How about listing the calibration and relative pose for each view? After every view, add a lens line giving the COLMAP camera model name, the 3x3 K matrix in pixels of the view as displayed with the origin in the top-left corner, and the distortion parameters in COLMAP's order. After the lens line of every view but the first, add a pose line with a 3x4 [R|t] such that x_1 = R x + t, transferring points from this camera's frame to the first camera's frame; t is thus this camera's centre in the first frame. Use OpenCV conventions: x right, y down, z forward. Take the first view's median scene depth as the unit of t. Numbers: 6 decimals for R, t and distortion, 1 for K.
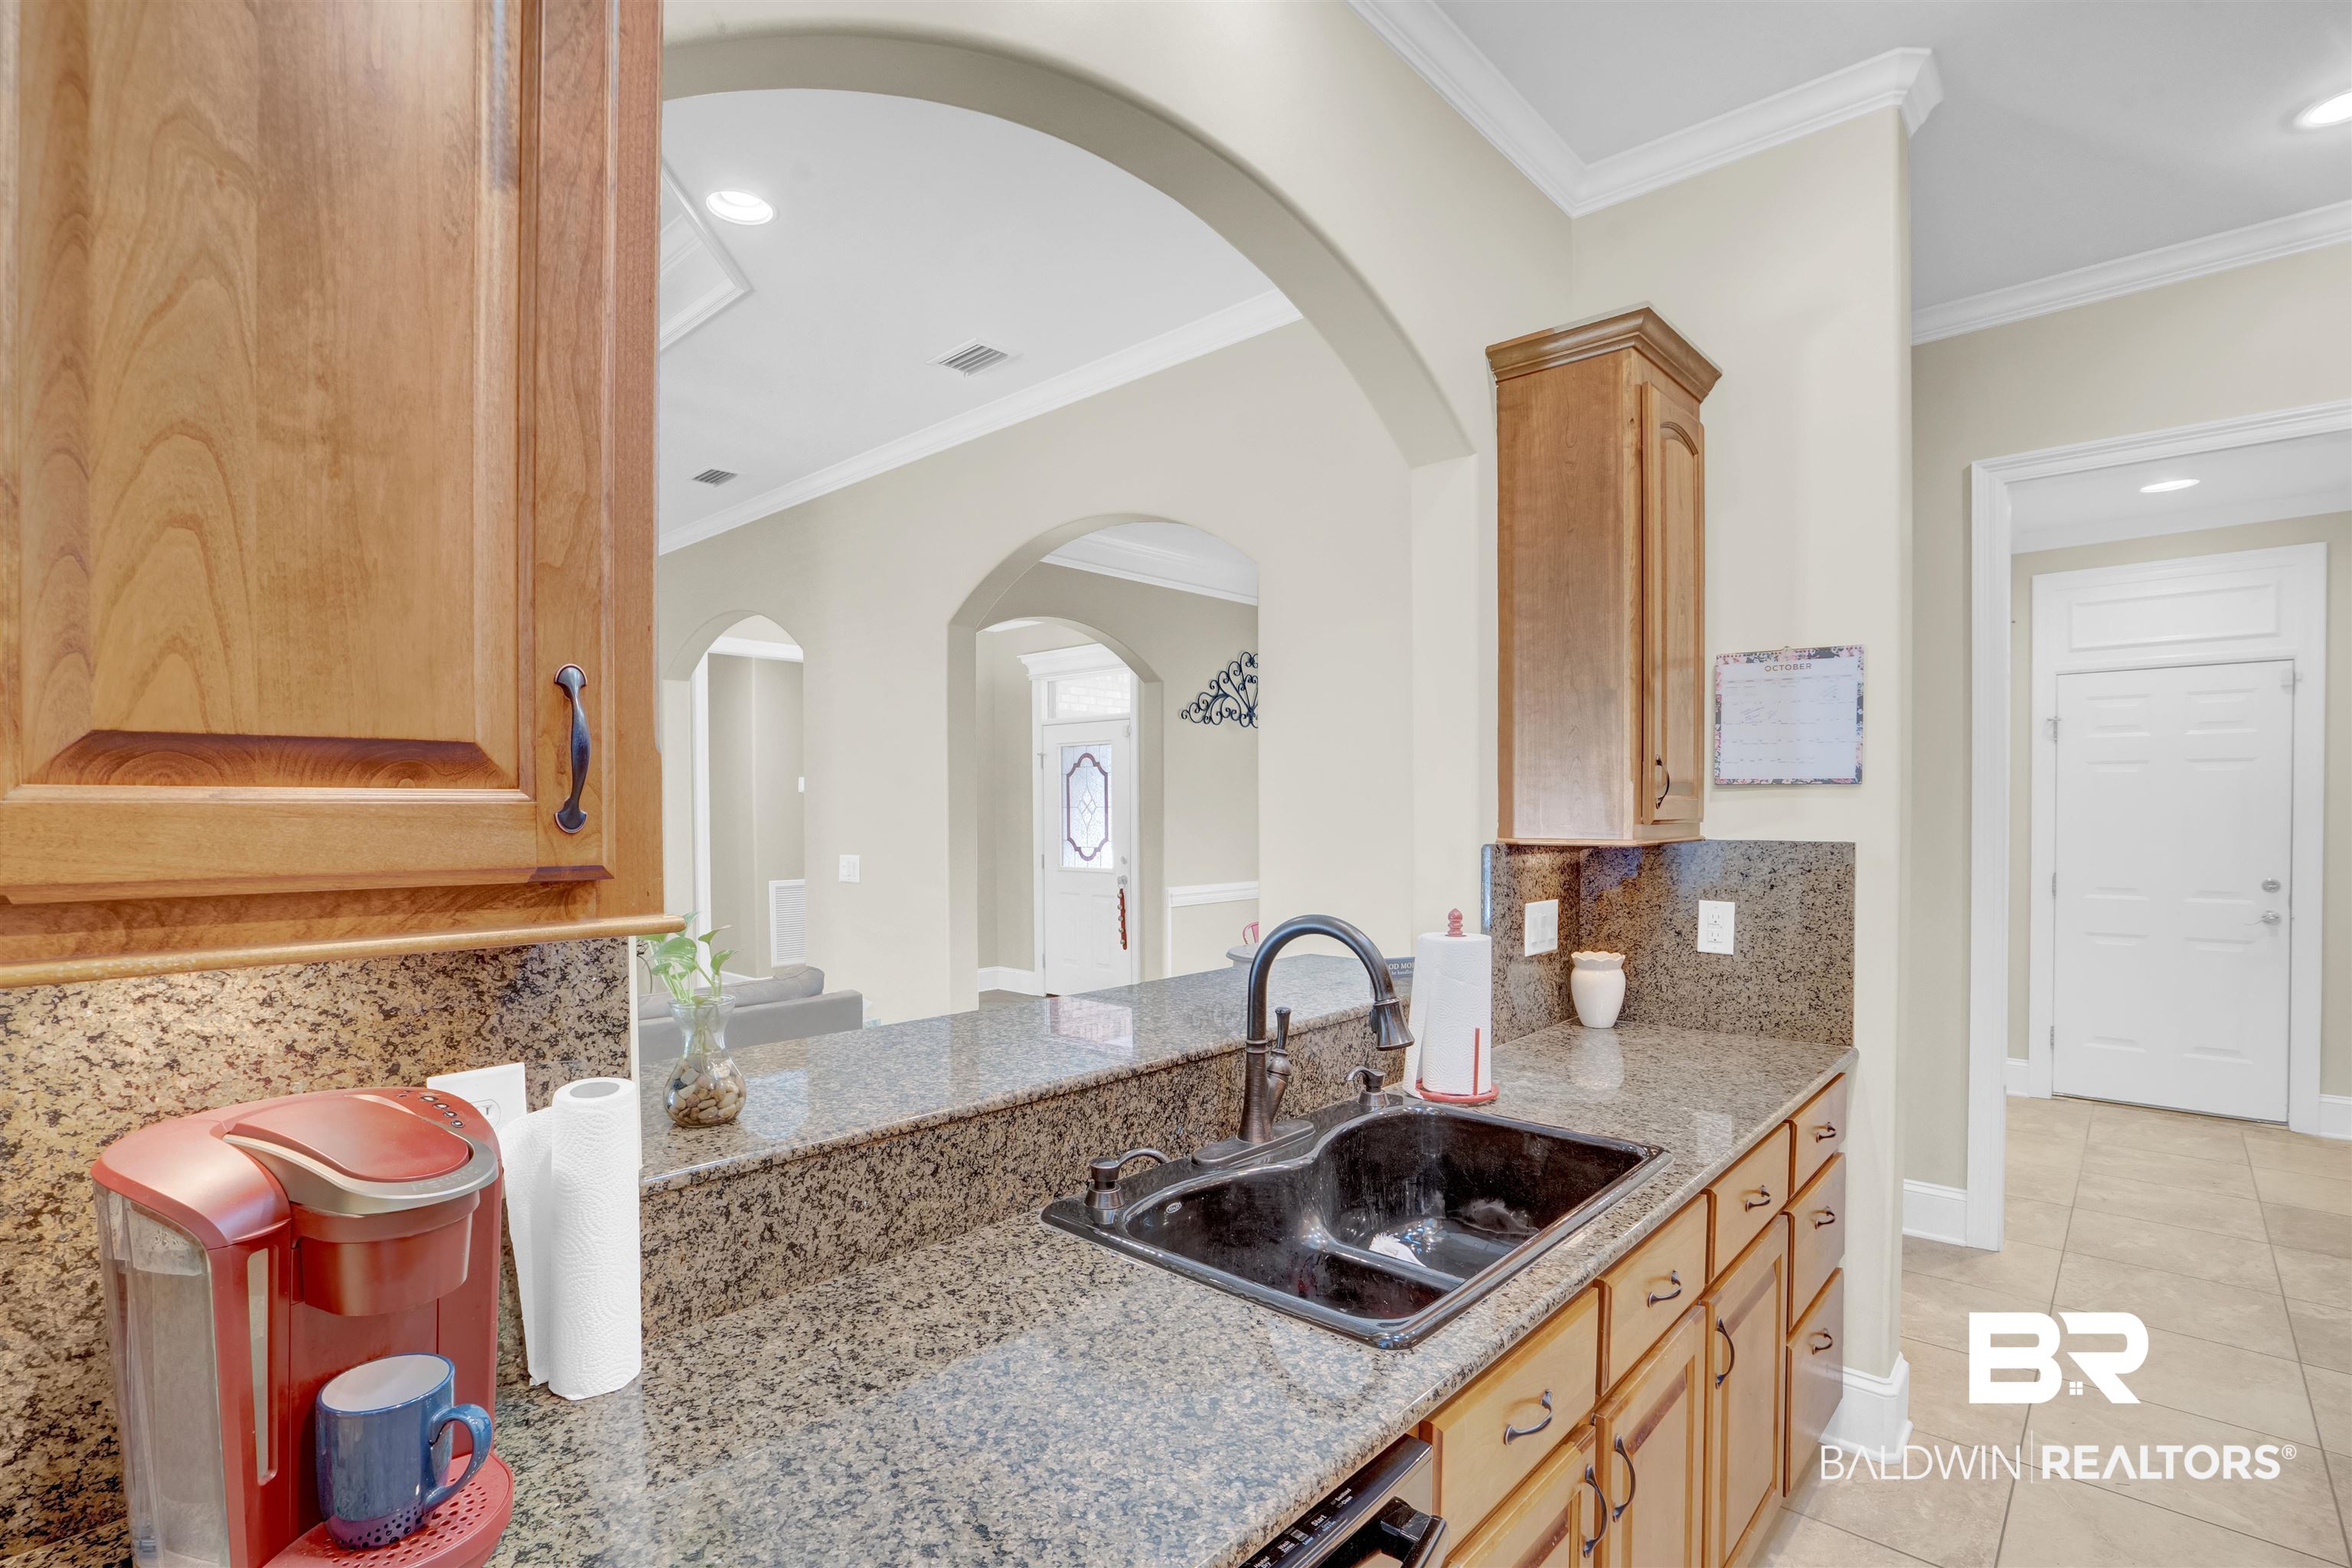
lens RADIAL K [[1087.7, 0, 1166.9], [0, 1087.7, 829.8], [0, 0, 1]] dist [-0.050622, 0.015069]
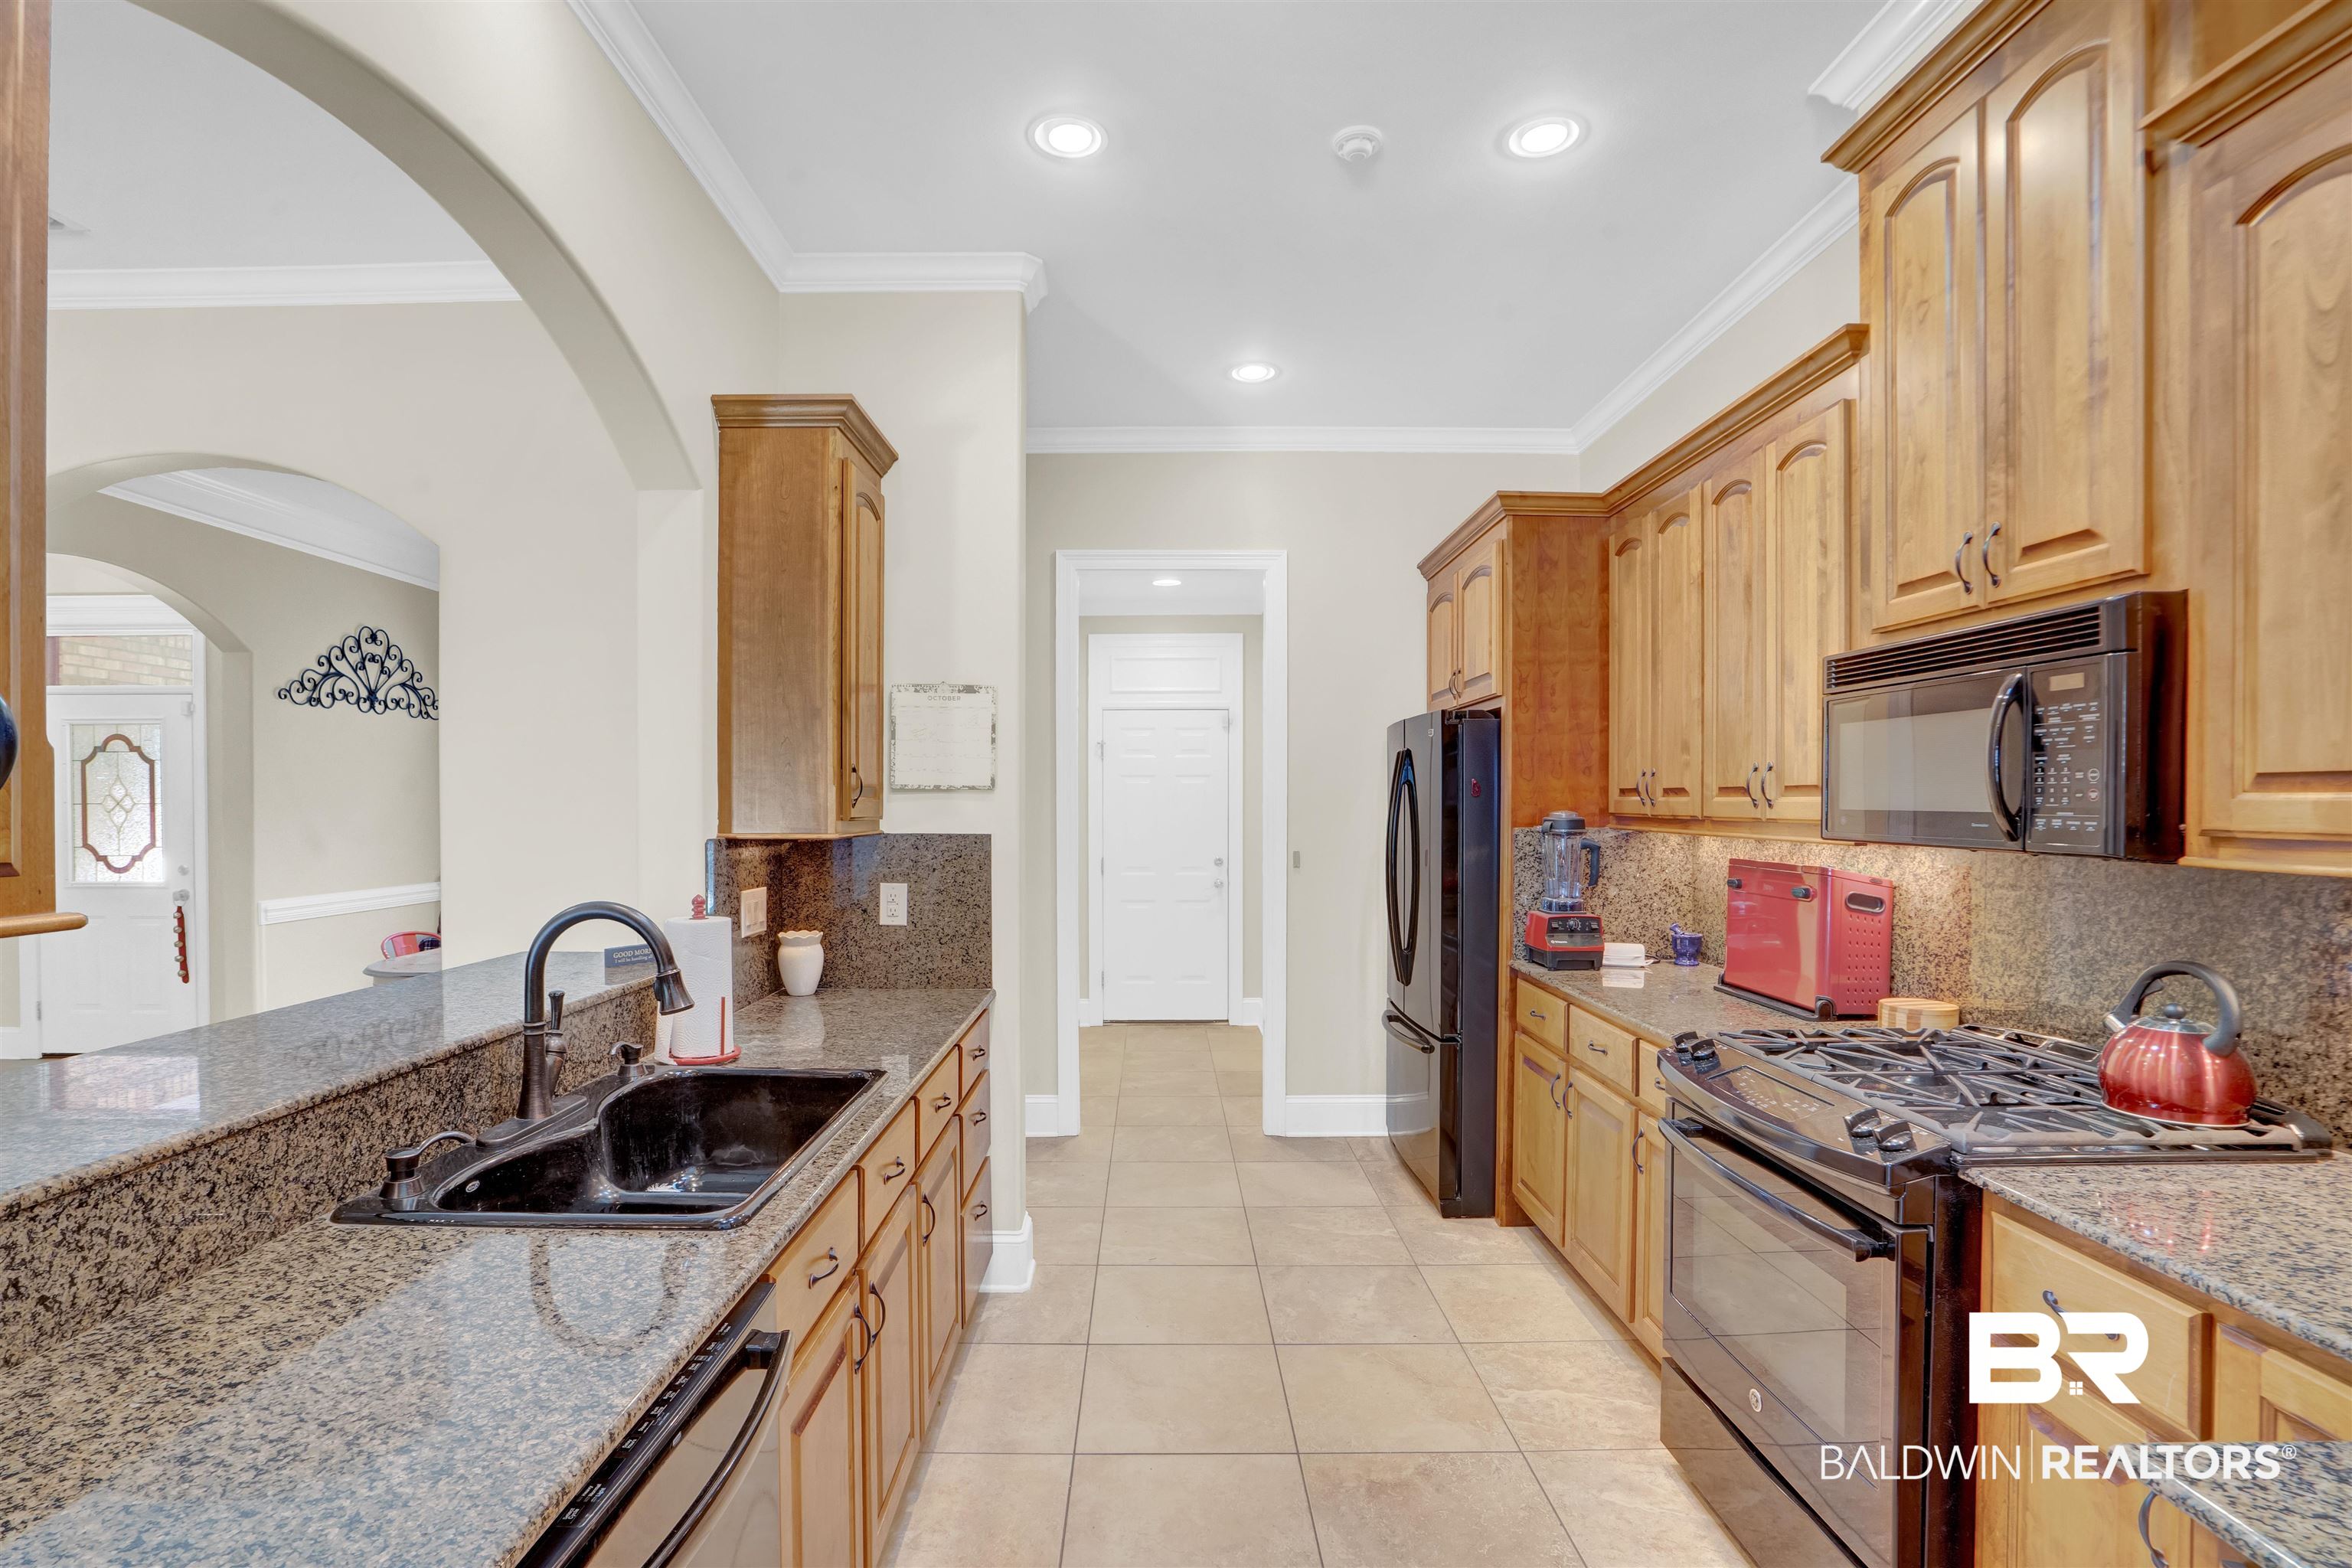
lens RADIAL K [[1087.7, 0, 1128.5], [0, 1087.7, 826.5], [0, 0, 1]] dist [-0.050622, 0.015069]
pose [[0.745788, -0.007257, 0.666144, -0.127804], [0.008772, 0.999961, 0.001073, 0.002658], [-0.666125, 0.005043, 0.745823, -0.121853]]
